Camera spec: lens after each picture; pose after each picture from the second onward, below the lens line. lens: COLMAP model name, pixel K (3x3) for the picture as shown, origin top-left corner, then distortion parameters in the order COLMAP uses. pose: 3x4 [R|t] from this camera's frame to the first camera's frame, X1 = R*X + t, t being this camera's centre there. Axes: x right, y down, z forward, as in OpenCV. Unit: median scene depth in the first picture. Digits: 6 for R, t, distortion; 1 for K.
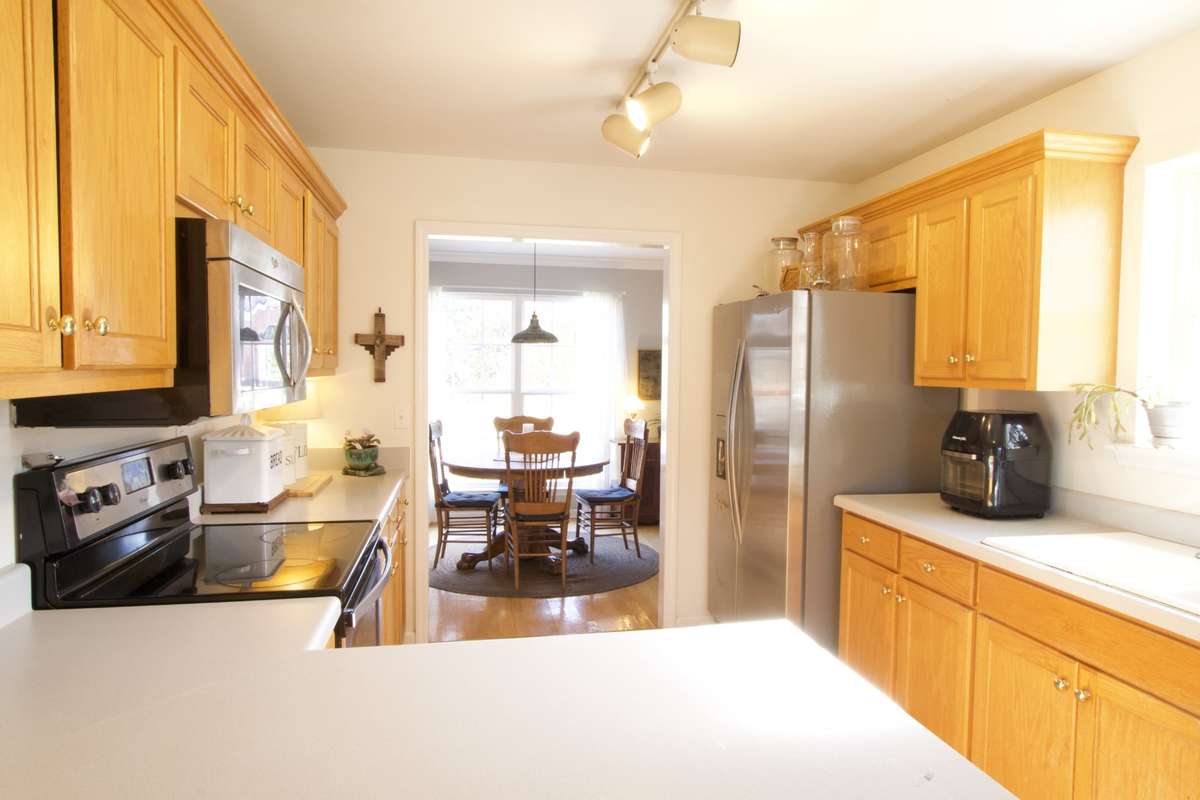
lens RADIAL K [[727.3, 0, 600.0], [0, 727.3, 400.0], [0, 0, 1]] dist [-0.002696, 0.000163]
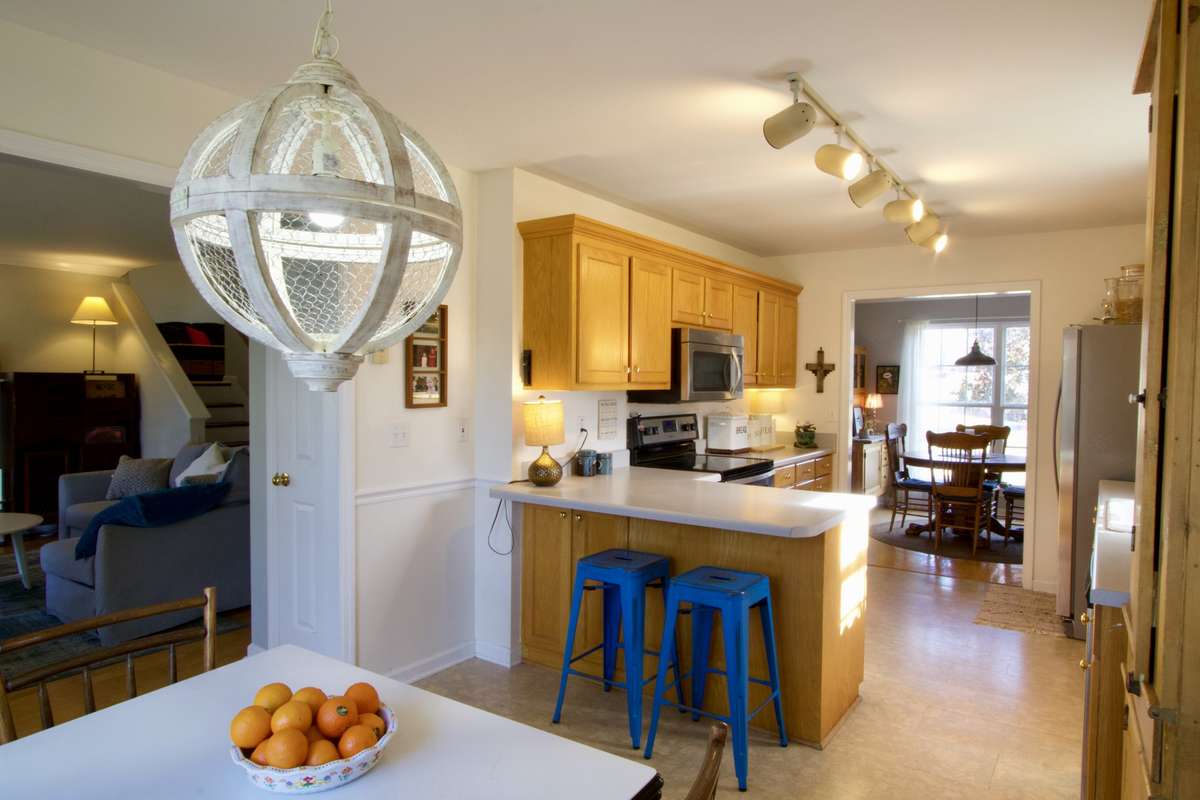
lens RADIAL K [[647.0, 0, 600.0], [0, 647.0, 400.0], [0, 0, 1]] dist [-0.001105, -0.000077]
pose [[0.690860, 0.019484, -0.722726, 0.371680], [-0.035674, 0.999338, -0.007159, 0.018044], [0.722108, 0.030729, 0.691098, -0.327996]]
